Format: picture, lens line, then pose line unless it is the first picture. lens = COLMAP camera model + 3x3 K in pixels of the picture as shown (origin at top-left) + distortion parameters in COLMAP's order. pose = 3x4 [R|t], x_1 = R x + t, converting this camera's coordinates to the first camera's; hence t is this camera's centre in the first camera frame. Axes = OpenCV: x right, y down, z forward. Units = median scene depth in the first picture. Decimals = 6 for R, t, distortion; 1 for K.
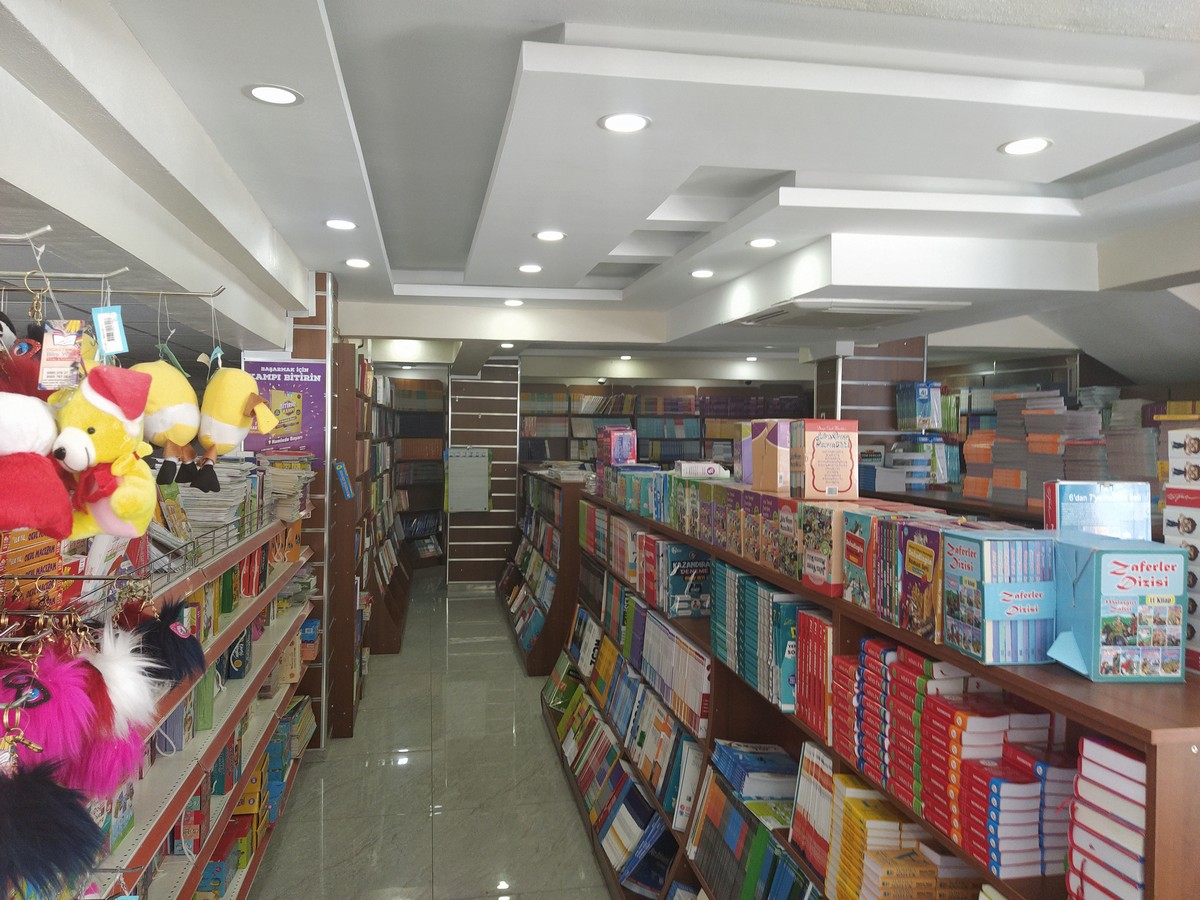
lens RADIAL K [[886.1, 0, 597.4], [0, 886.1, 442.5], [0, 0, 1]] dist [0.110545, -0.169551]
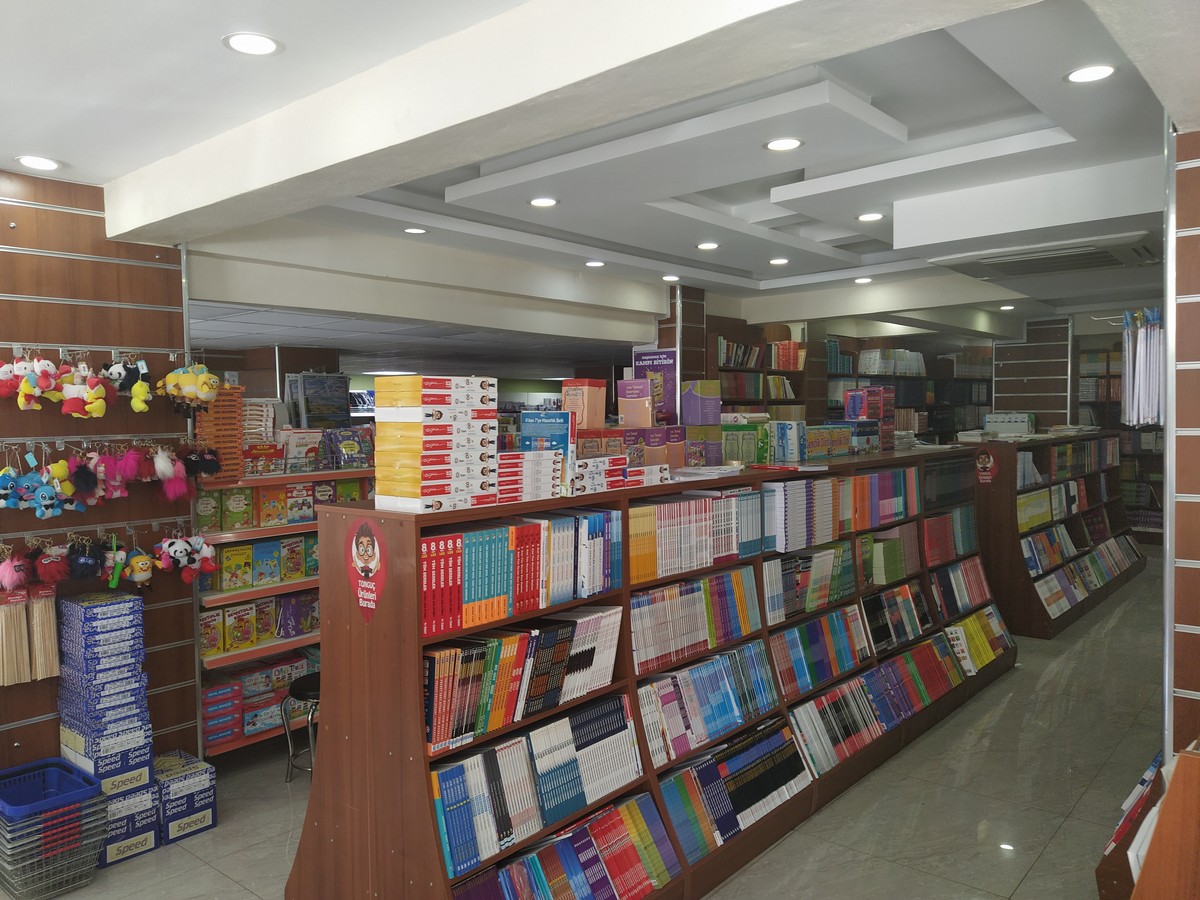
lens RADIAL K [[891.6, 0, 595.9], [0, 891.6, 444.7], [0, 0, 1]] dist [0.103528, -0.150689]
pose [[0.623422, 0.011840, -0.781796, 0.793810], [0.010221, 0.999676, 0.023291, 0.028658], [0.781819, -0.022510, 0.623099, 0.021563]]
